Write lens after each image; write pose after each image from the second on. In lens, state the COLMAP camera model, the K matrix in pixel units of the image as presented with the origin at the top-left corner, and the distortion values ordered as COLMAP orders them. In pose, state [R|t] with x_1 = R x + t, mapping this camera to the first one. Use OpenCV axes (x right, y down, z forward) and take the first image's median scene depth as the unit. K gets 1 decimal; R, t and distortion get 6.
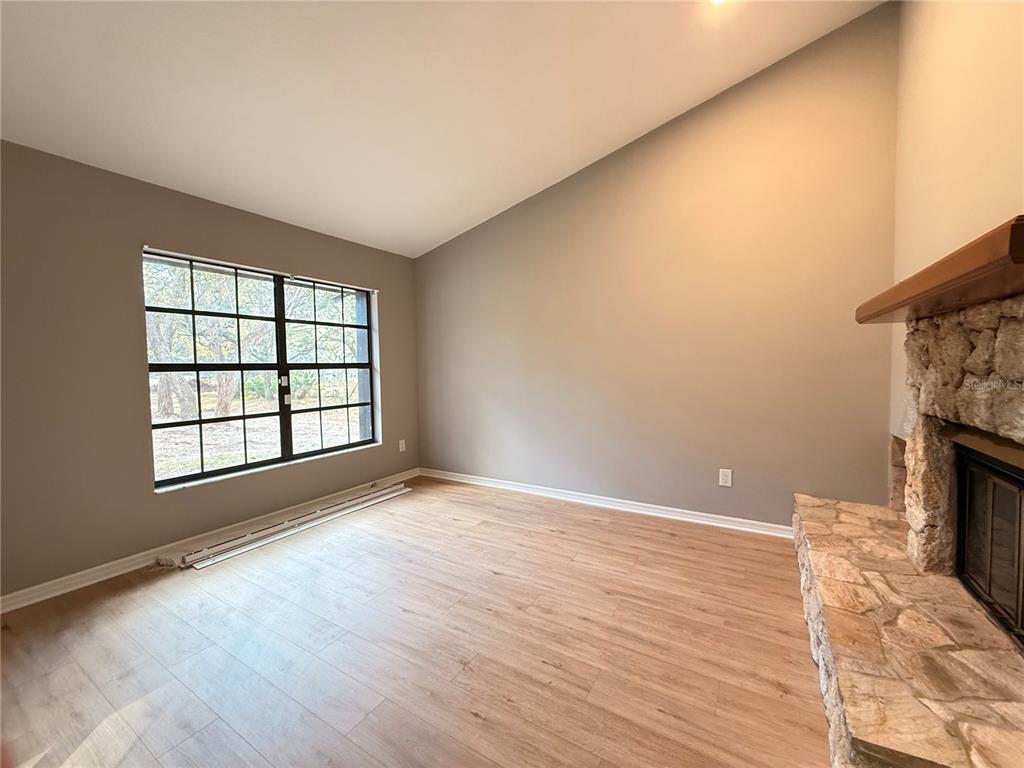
lens RADIAL K [[406.0, 0, 509.2], [0, 406.0, 384.6], [0, 0, 1]] dist [-0.002376, -0.000627]
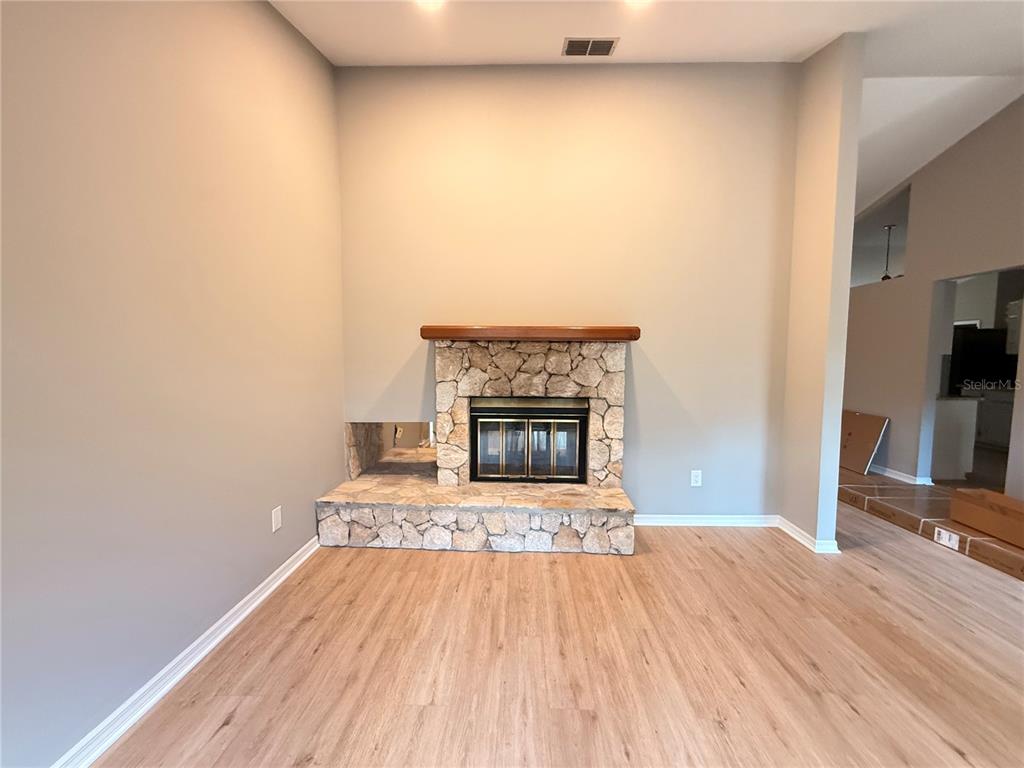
lens RADIAL K [[406.0, 0, 509.2], [0, 406.0, 384.6], [0, 0, 1]] dist [-0.002376, -0.000627]
pose [[-0.493243, -0.054366, 0.868191, -0.510516], [0.041077, 0.995476, 0.085674, -0.106200], [-0.868921, 0.077921, -0.488778, 1.499972]]
